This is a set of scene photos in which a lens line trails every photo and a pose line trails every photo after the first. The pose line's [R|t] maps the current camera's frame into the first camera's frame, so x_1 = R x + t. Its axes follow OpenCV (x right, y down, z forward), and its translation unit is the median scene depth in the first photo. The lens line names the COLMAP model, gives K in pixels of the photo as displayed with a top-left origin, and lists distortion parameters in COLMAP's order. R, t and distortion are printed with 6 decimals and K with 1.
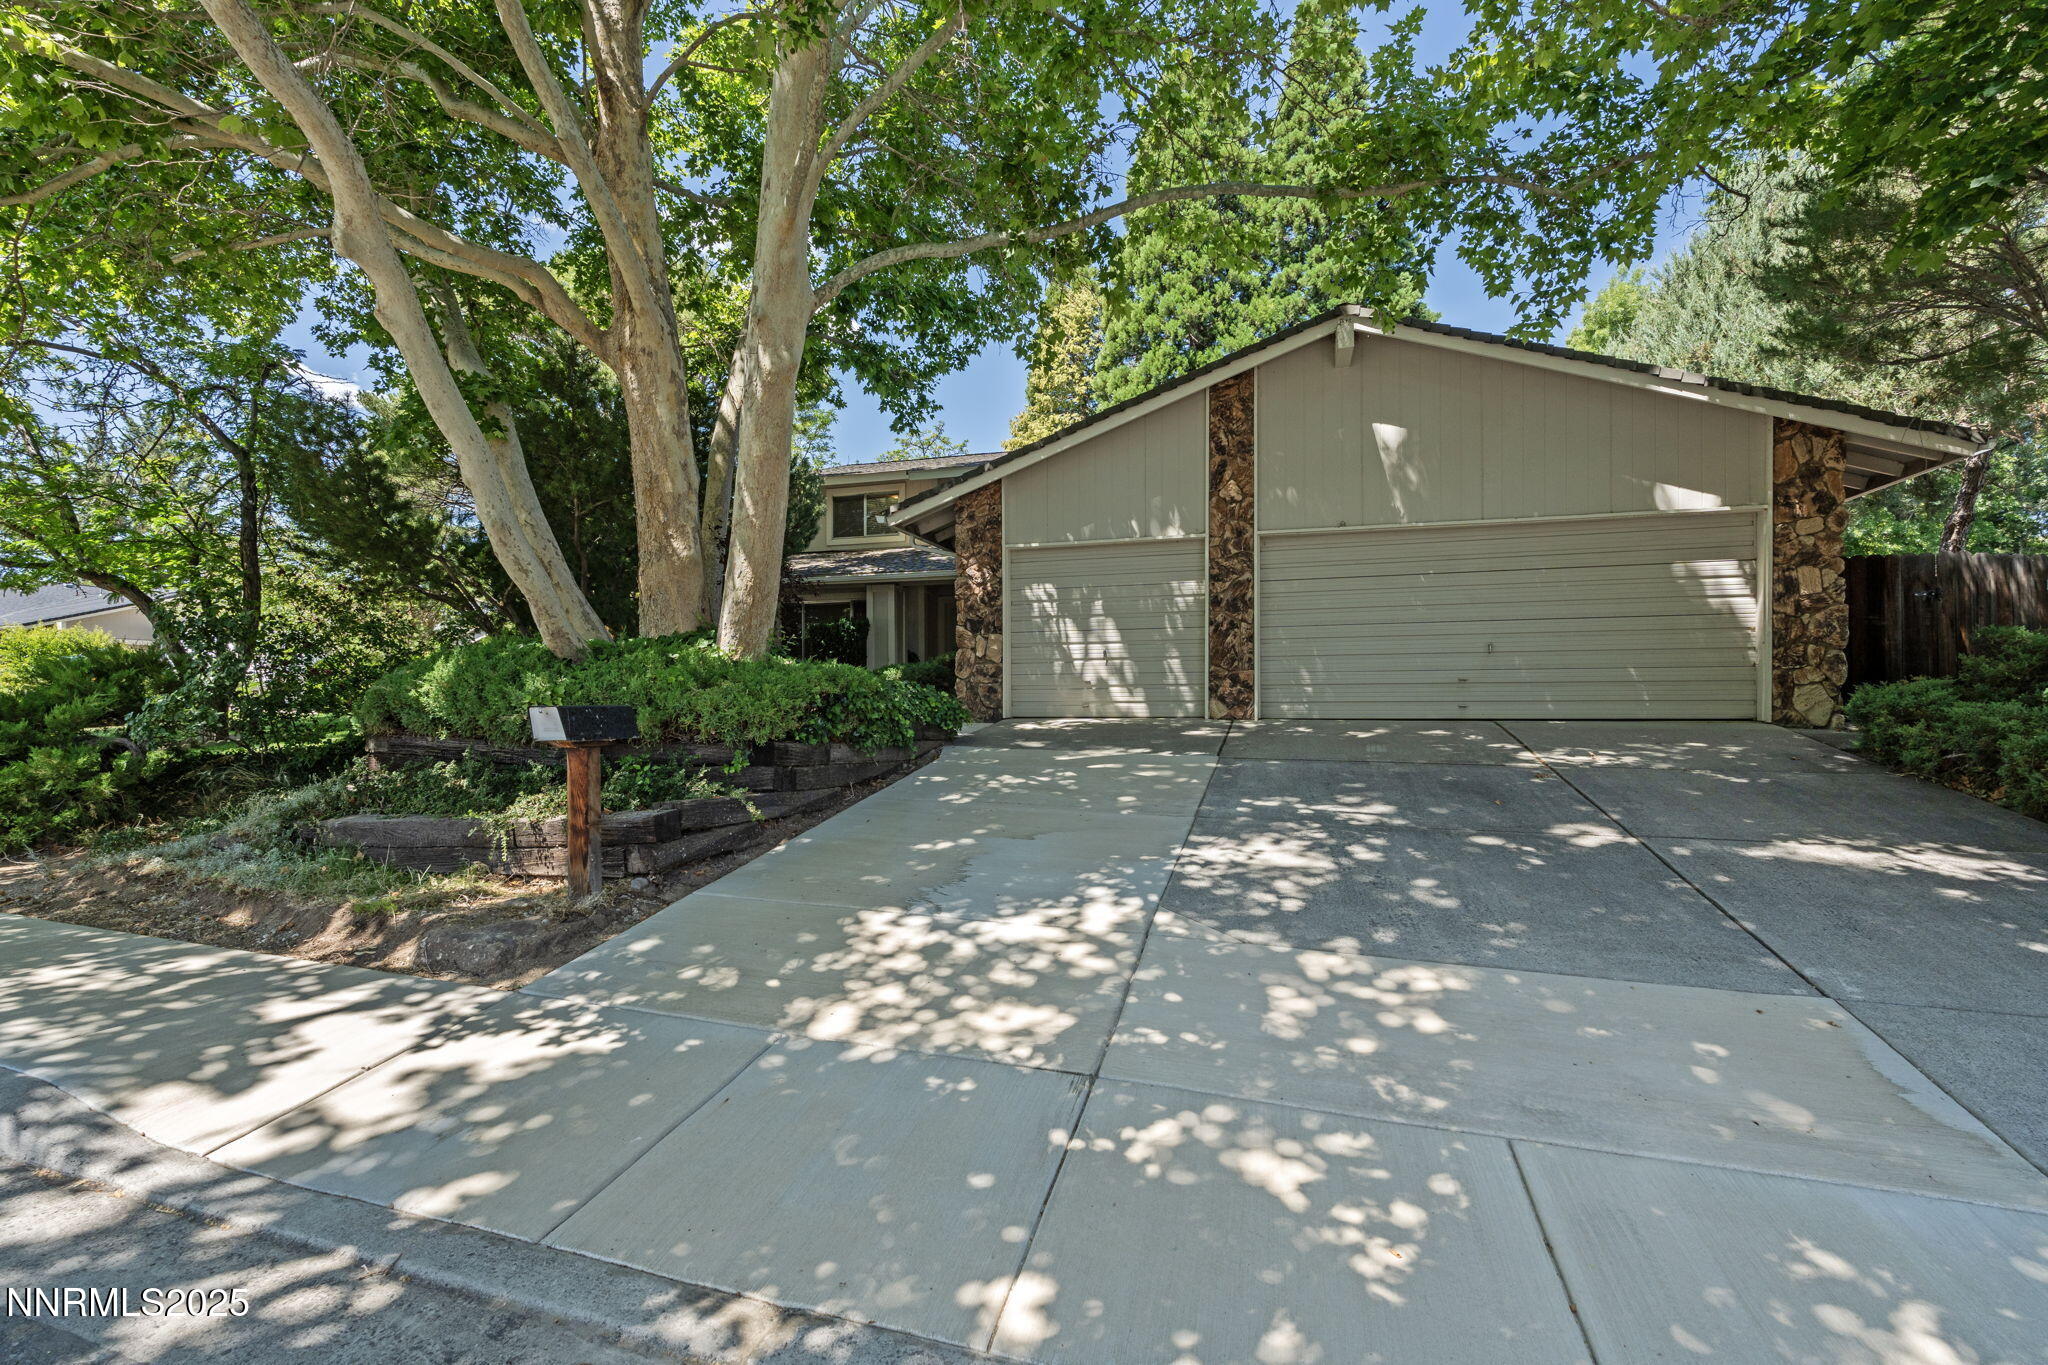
lens RADIAL K [[908.2, 0, 1016.1], [0, 908.2, 694.8], [0, 0, 1]] dist [-0.006139, 0.000795]
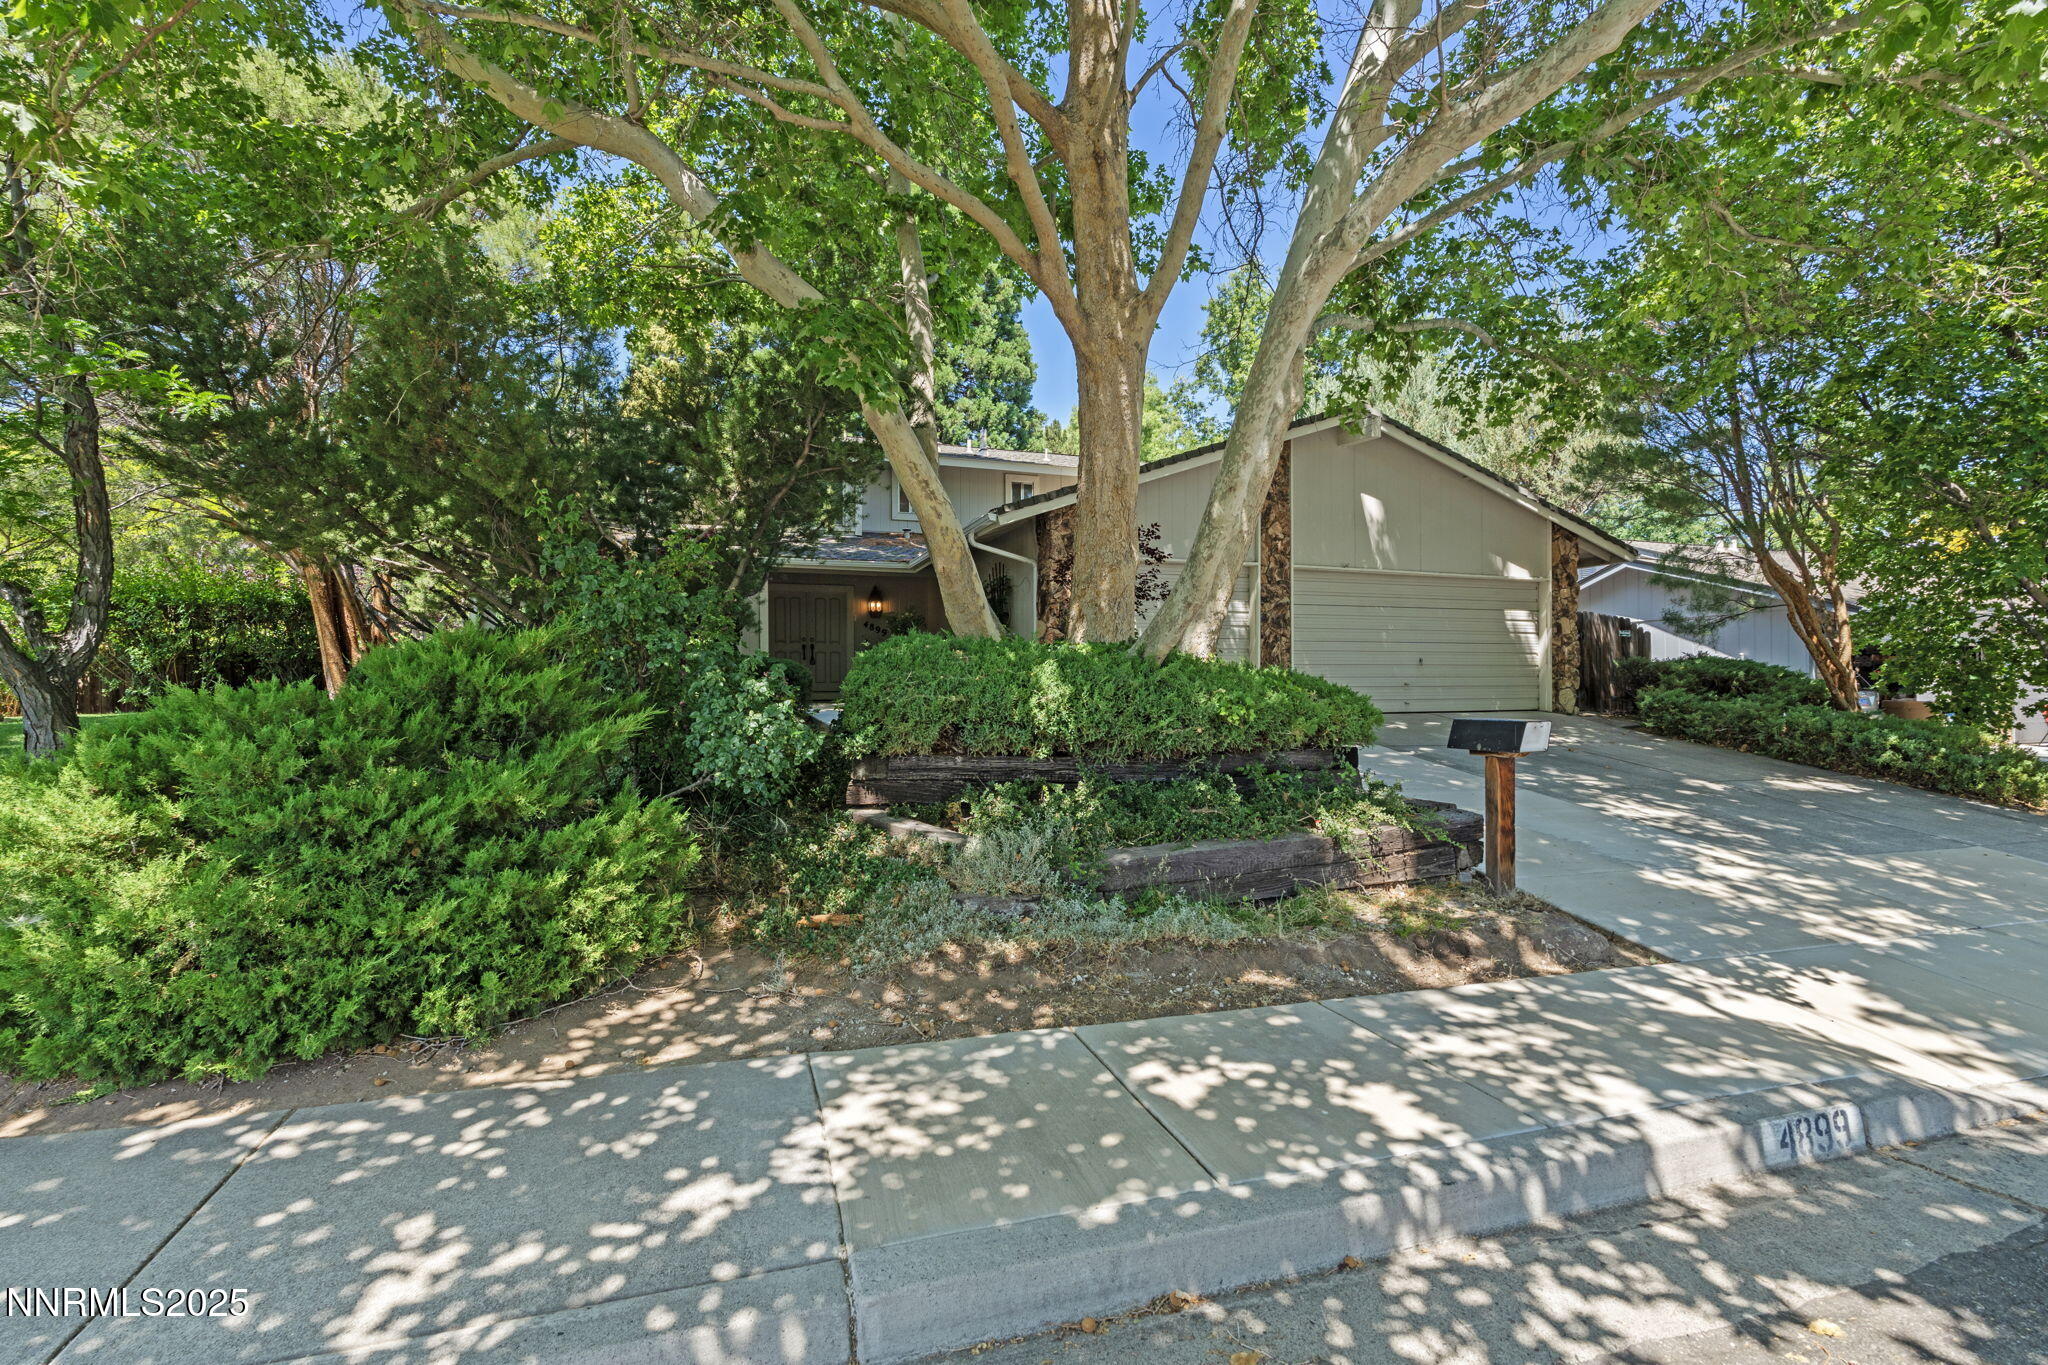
lens RADIAL K [[892.3, 0, 1022.0], [0, 892.3, 669.0], [0, 0, 1]] dist [-0.000988, 0.000039]
pose [[0.813833, 0.013783, 0.580935, -0.874888], [-0.004763, 0.999843, -0.017050, -0.015547], [-0.581079, 0.011109, 0.813771, 0.249818]]
